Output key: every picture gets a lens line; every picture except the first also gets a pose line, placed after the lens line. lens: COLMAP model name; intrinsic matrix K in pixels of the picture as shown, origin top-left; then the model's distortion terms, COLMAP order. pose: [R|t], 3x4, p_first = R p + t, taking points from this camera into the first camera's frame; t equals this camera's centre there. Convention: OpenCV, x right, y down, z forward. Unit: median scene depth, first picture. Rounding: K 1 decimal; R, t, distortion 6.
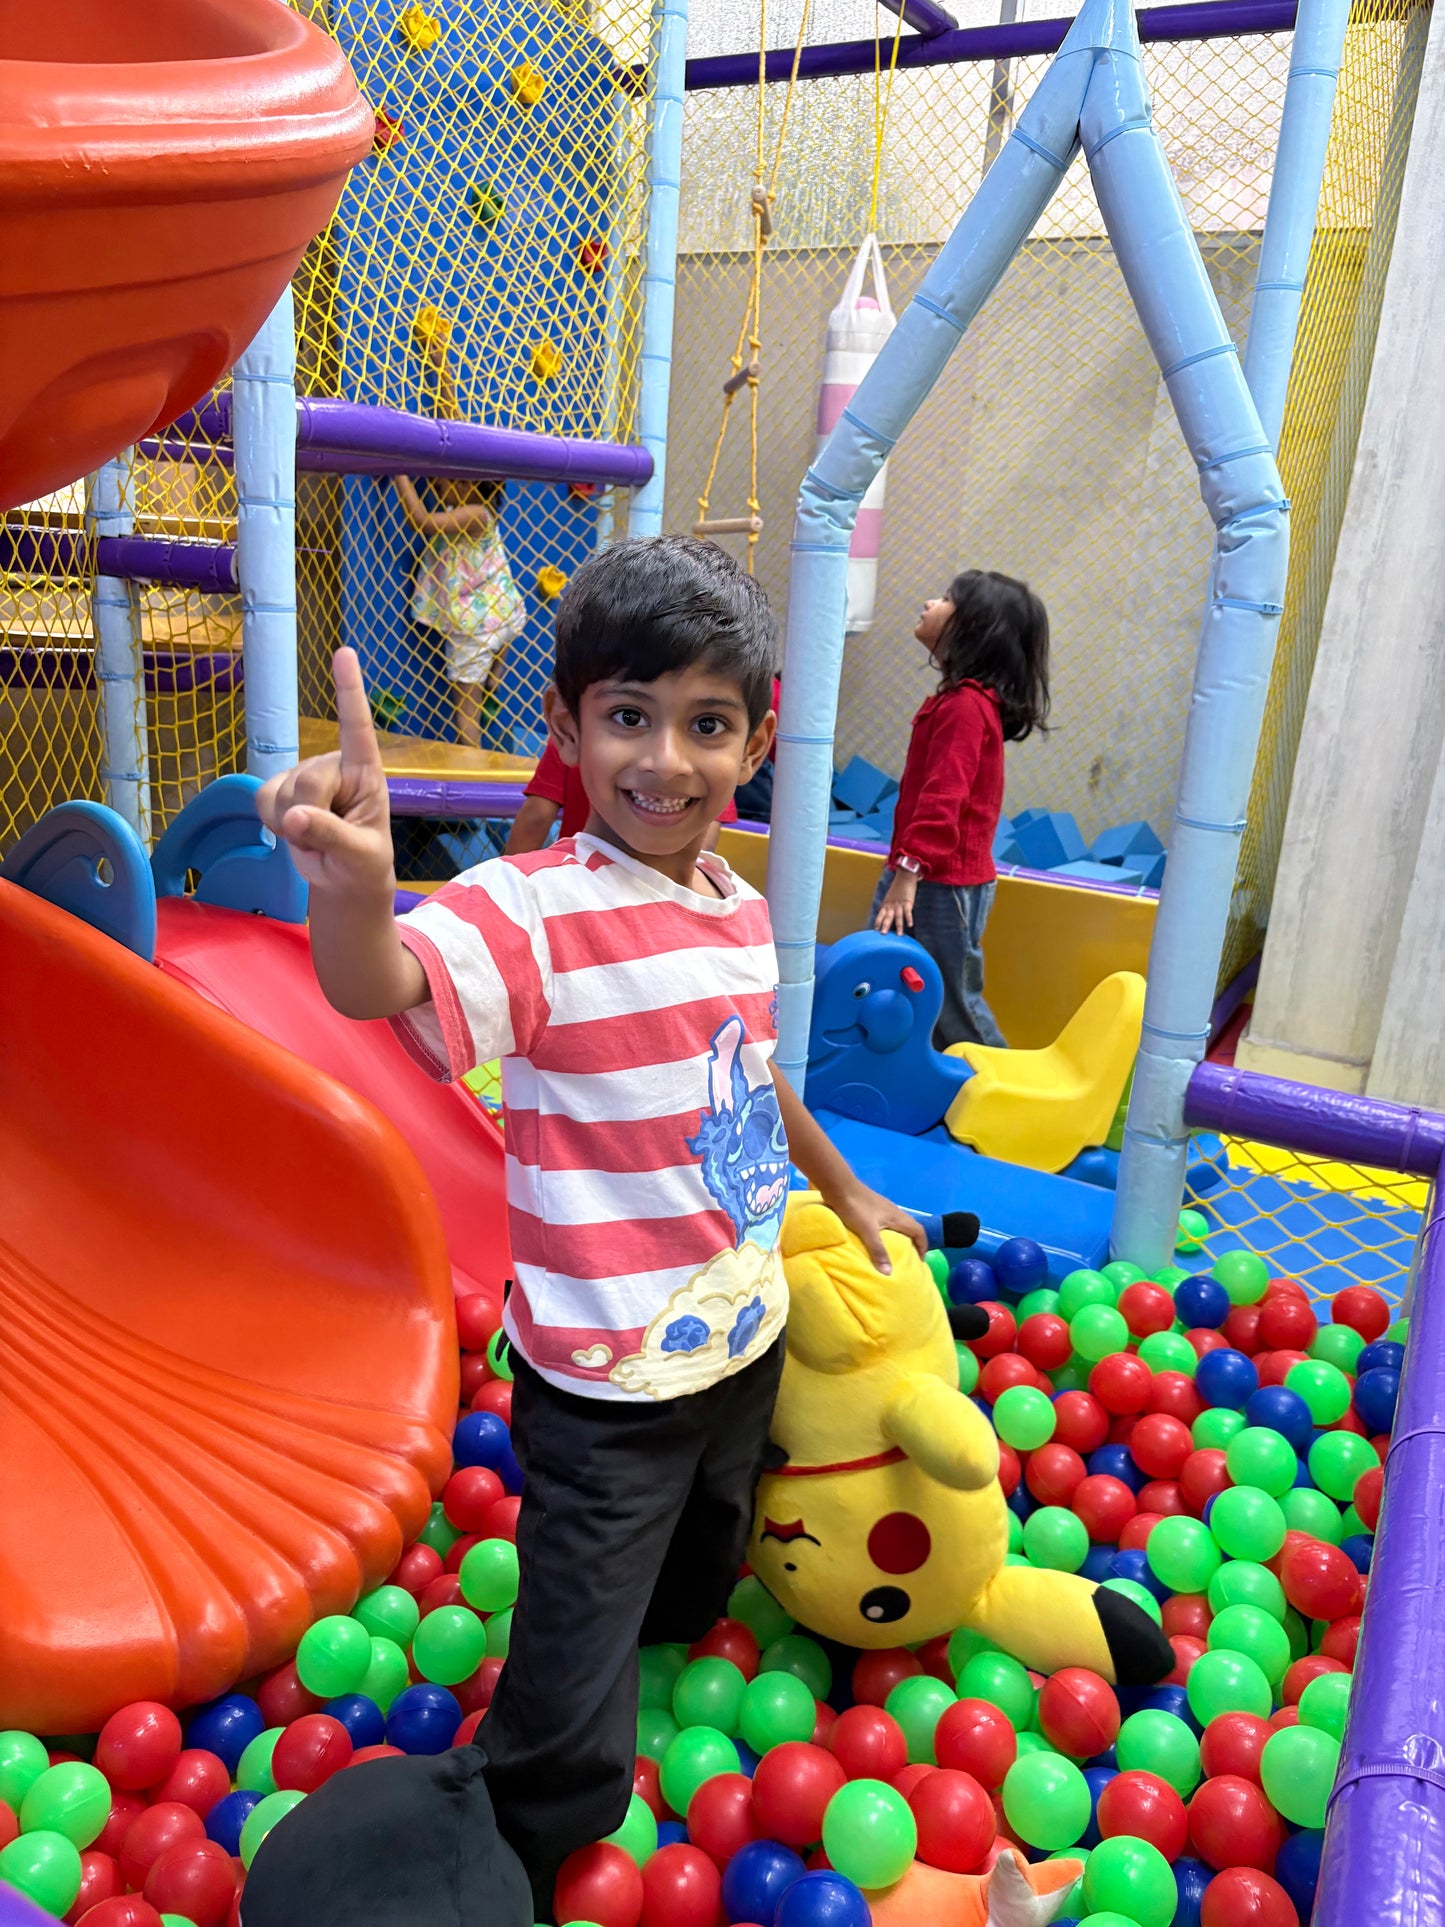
lens RADIAL K [[1487.6, 0, 706.1], [0, 1487.6, 976.0], [0, 0, 1]] dist [0.046015, -0.054384]
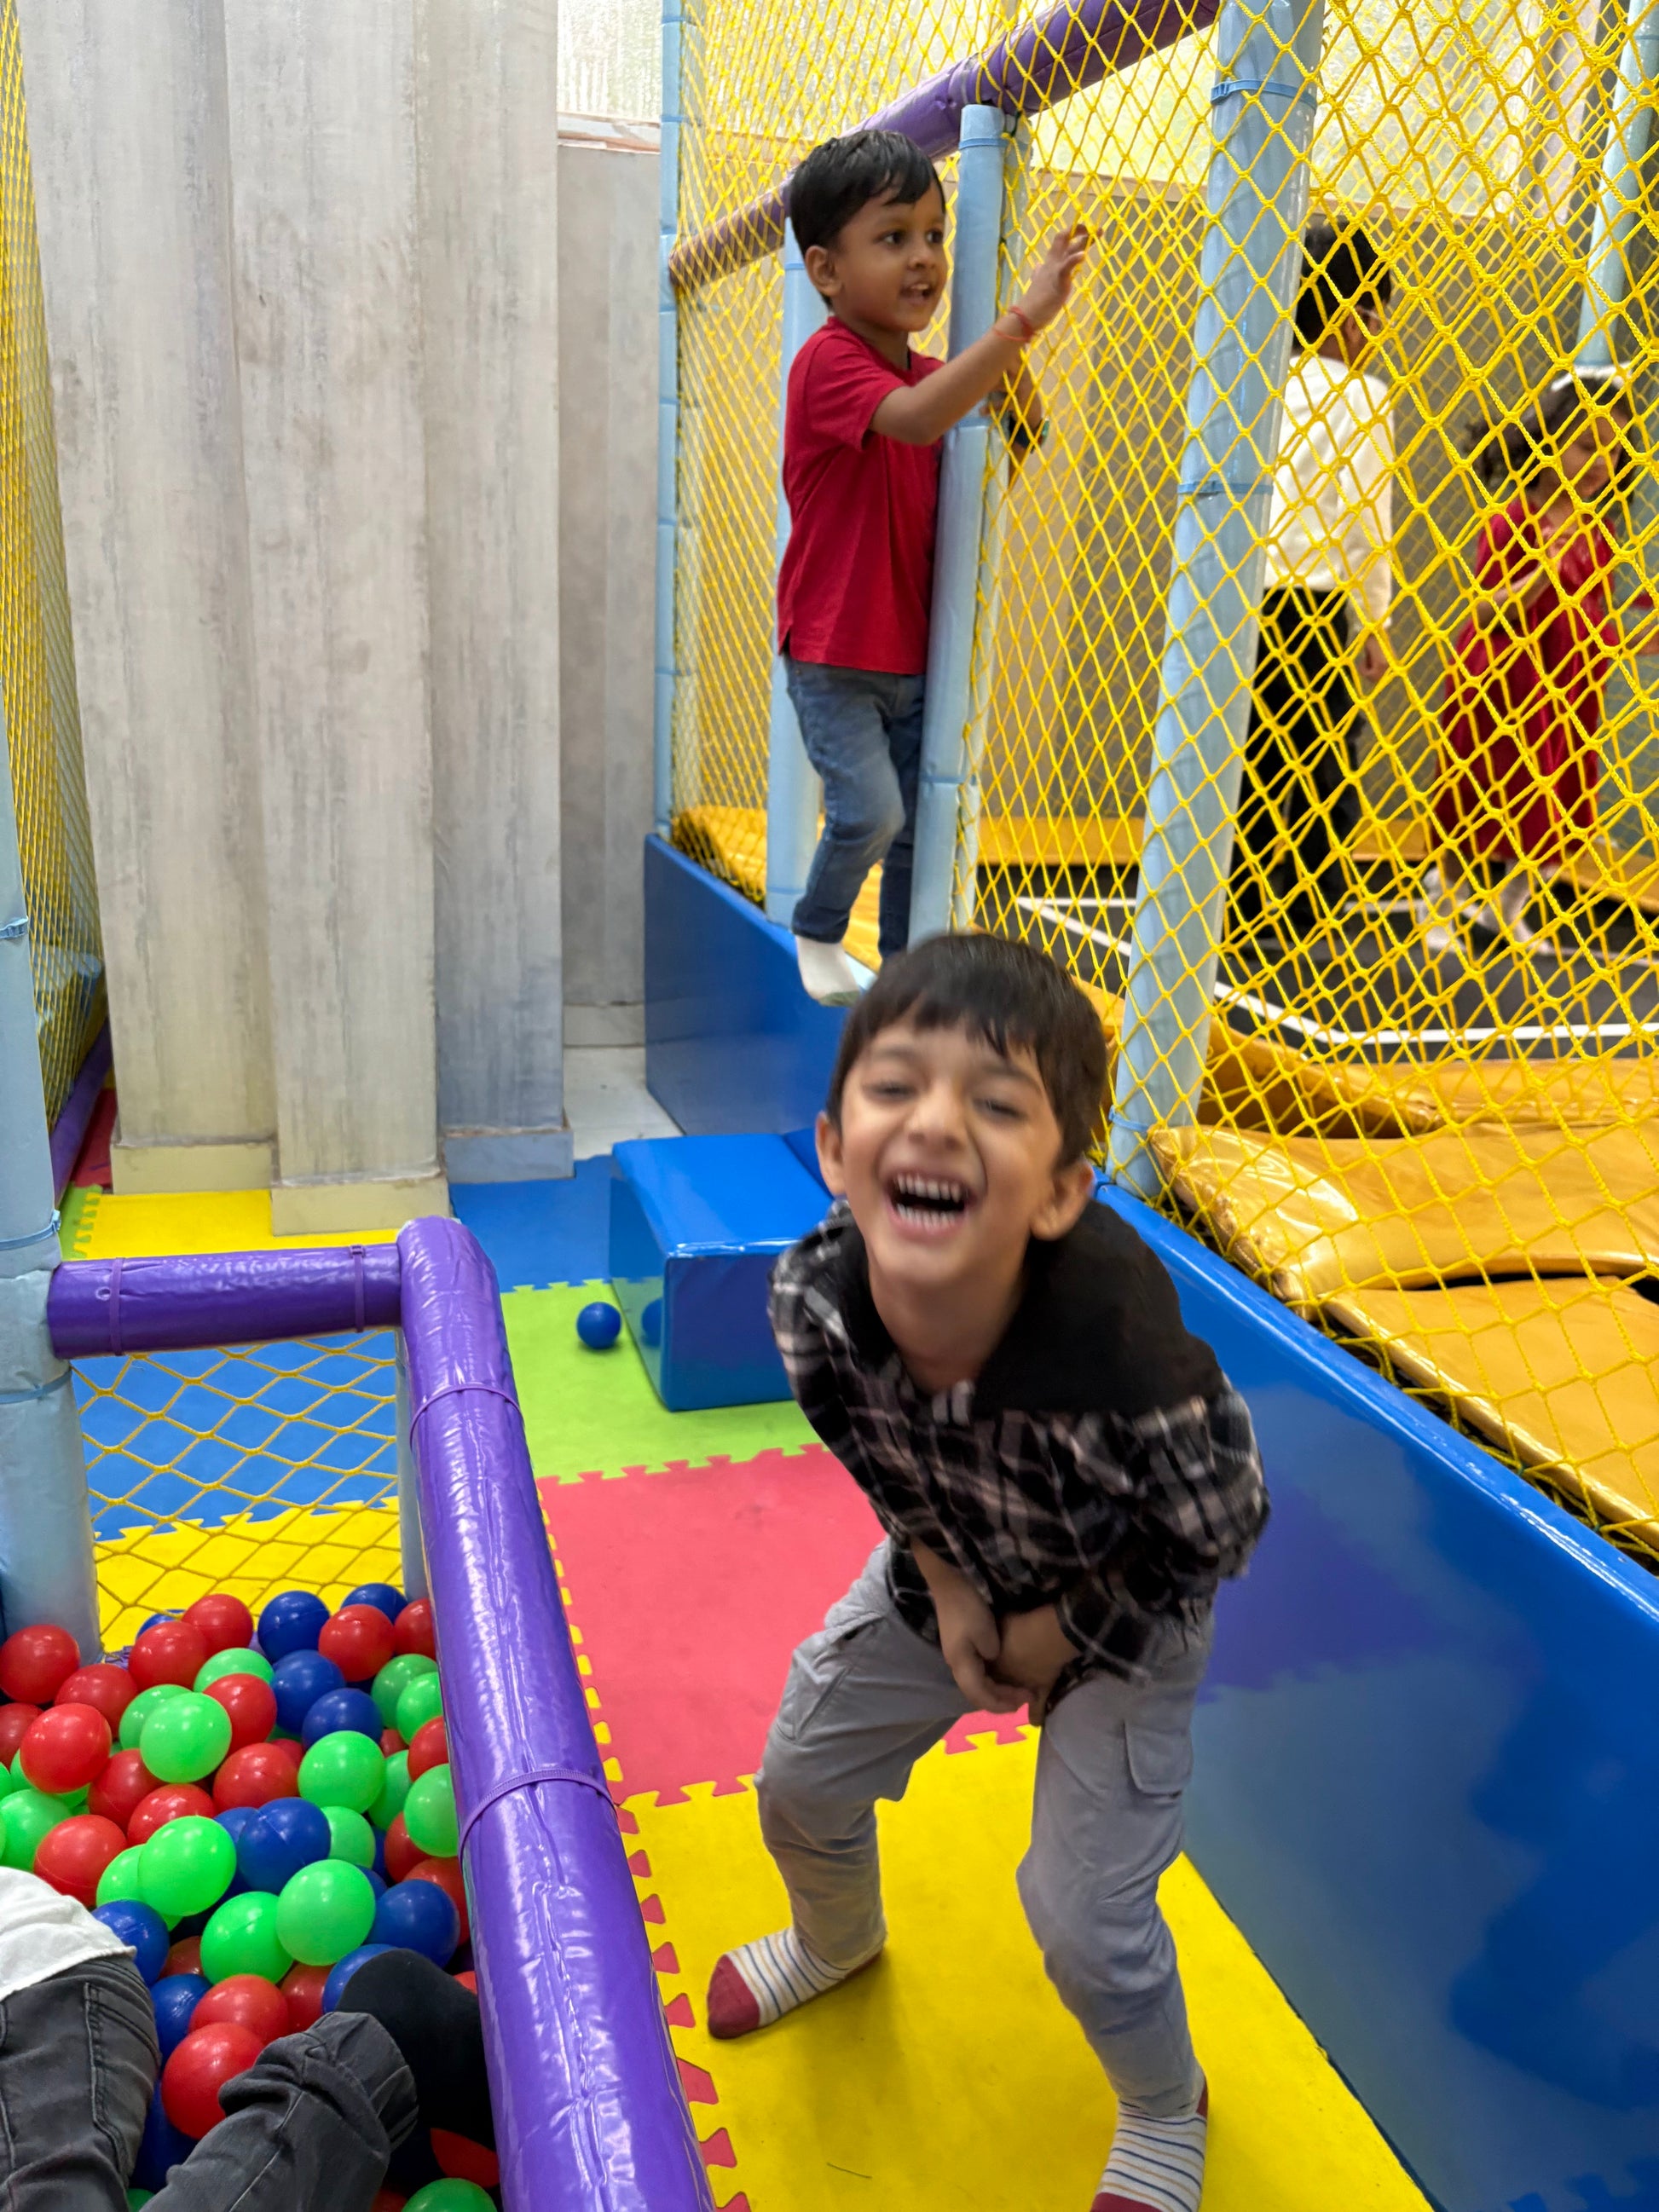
lens RADIAL K [[1707.7, 0, 846.9], [0, 1707.7, 1102.0], [0, 0, 1]] dist [0.046015, -0.054384]
pose [[0.708135, -0.249595, 0.660490, 0.053711], [0.203724, 0.967879, 0.147335, -0.036939], [-0.676048, 0.030225, 0.736237, 0.107005]]
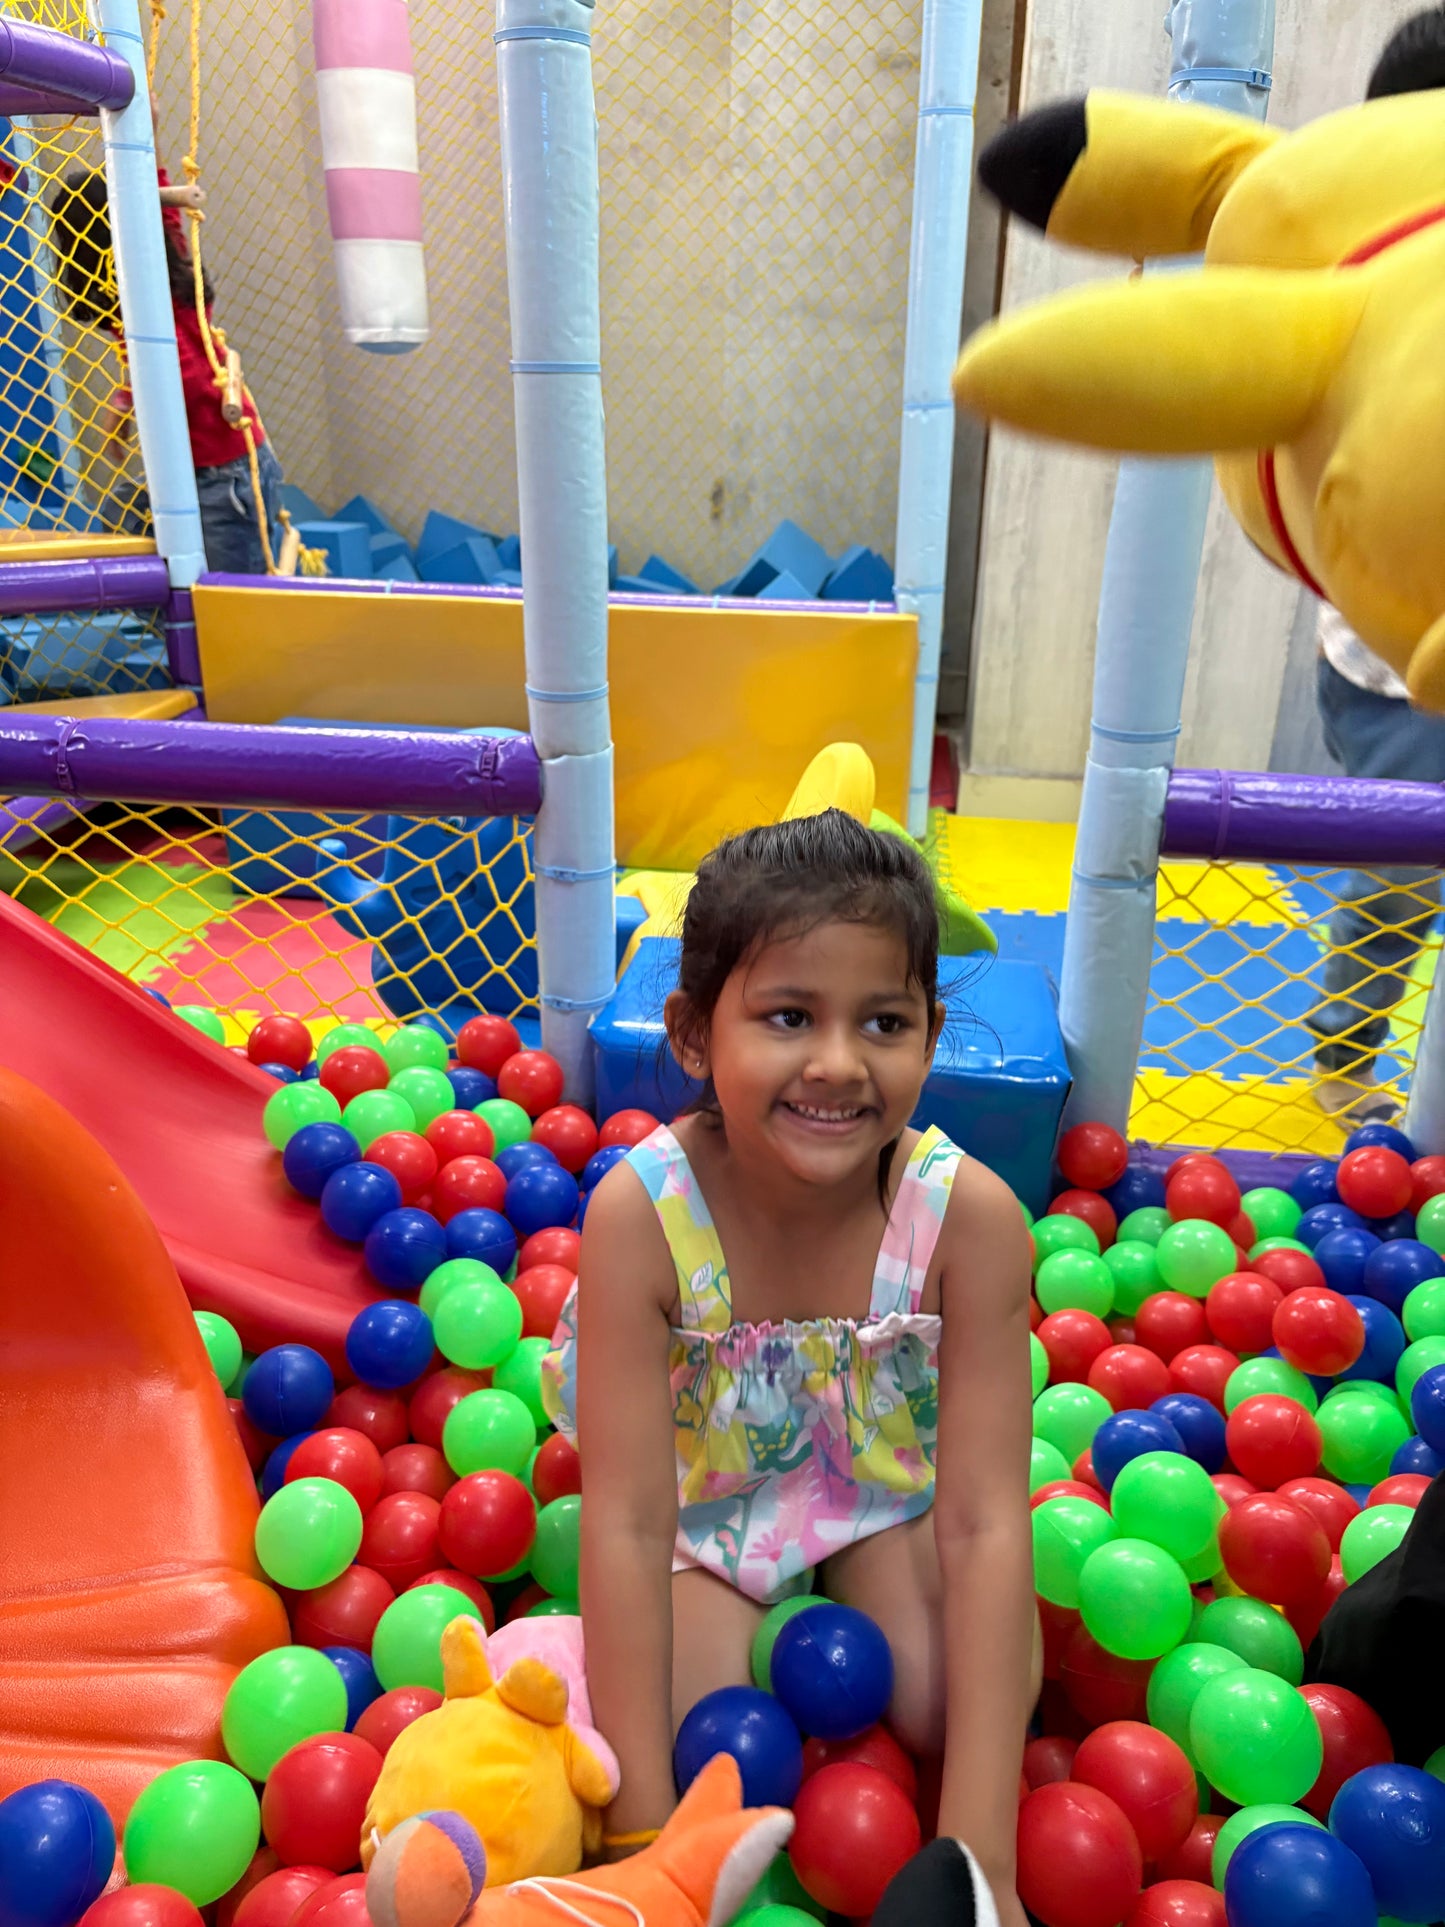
lens RADIAL K [[1487.6, 0, 717.2], [0, 1487.6, 967.0], [0, 0, 1]] dist [0.046015, -0.054384]
pose [[0.935062, -0.184885, 0.302450, -0.076669], [0.147266, 0.978707, 0.142985, 0.008460], [-0.322446, -0.089159, 0.942380, 0.228697]]
